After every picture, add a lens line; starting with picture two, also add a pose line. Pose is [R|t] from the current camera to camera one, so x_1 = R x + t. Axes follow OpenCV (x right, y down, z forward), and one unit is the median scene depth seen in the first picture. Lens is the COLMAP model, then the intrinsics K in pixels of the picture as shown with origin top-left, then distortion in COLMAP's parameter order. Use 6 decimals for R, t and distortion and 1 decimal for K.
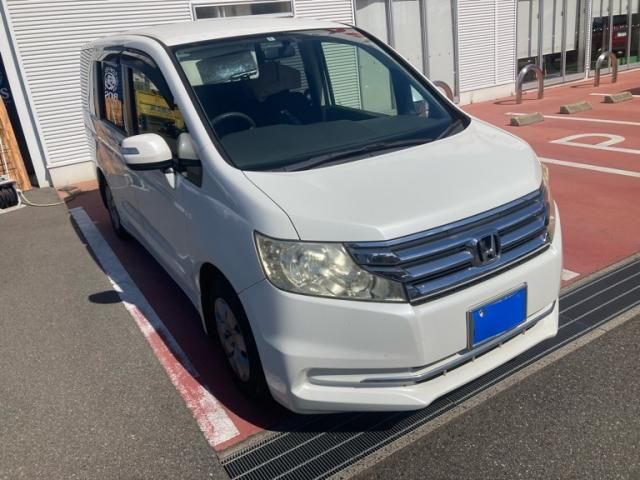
lens RADIAL K [[535.4, 0, 320.4], [0, 535.4, 233.9], [0, 0, 1]] dist [0.017993, -0.036396]
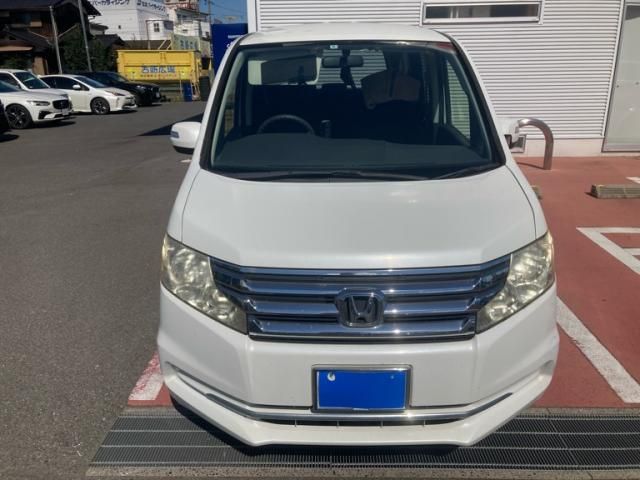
lens RADIAL K [[535.4, 0, 318.7], [0, 535.4, 245.1], [0, 0, 1]] dist [0.017993, -0.036396]
pose [[0.835911, 0.263939, -0.481237, 0.455710], [-0.250390, 0.963612, 0.093574, -0.097697], [0.488424, 0.042277, 0.871582, 0.142845]]
